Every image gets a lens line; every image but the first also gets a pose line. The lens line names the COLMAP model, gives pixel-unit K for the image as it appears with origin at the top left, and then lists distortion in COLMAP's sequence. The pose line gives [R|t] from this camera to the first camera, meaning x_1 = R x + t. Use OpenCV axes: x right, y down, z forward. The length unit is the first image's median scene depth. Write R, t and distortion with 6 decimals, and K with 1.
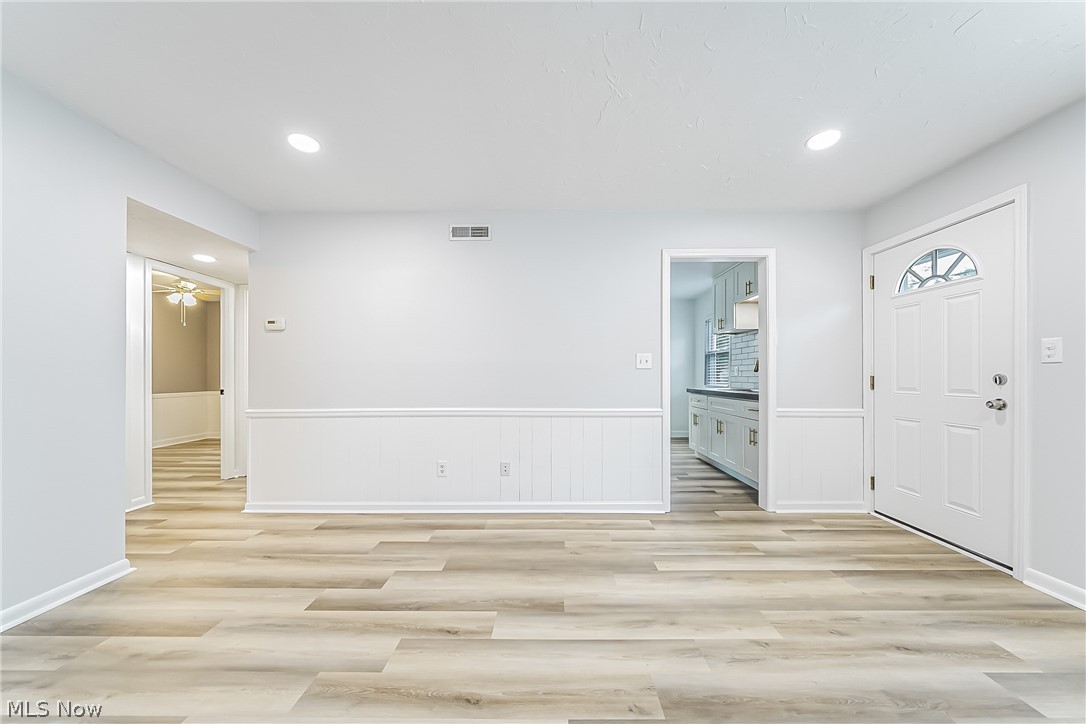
lens RADIAL K [[375.8, 0, 544.3], [0, 375.8, 374.5], [0, 0, 1]] dist [0.010544, -0.000044]
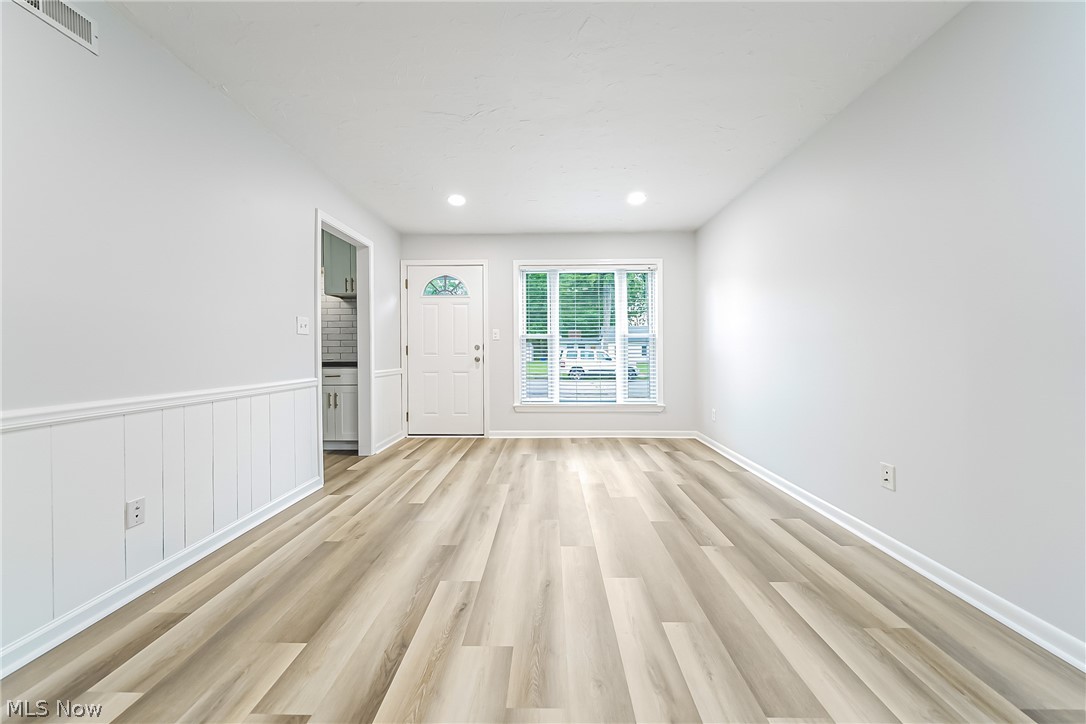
lens RADIAL K [[385.5, 0, 540.5], [0, 385.5, 366.0], [0, 0, 1]] dist [0.000570, -0.000106]
pose [[0.002981, -0.036392, 0.999333, -0.808497], [0.001351, 0.999337, 0.036388, 0.033521], [-0.999995, 0.001241, 0.003028, 0.552715]]
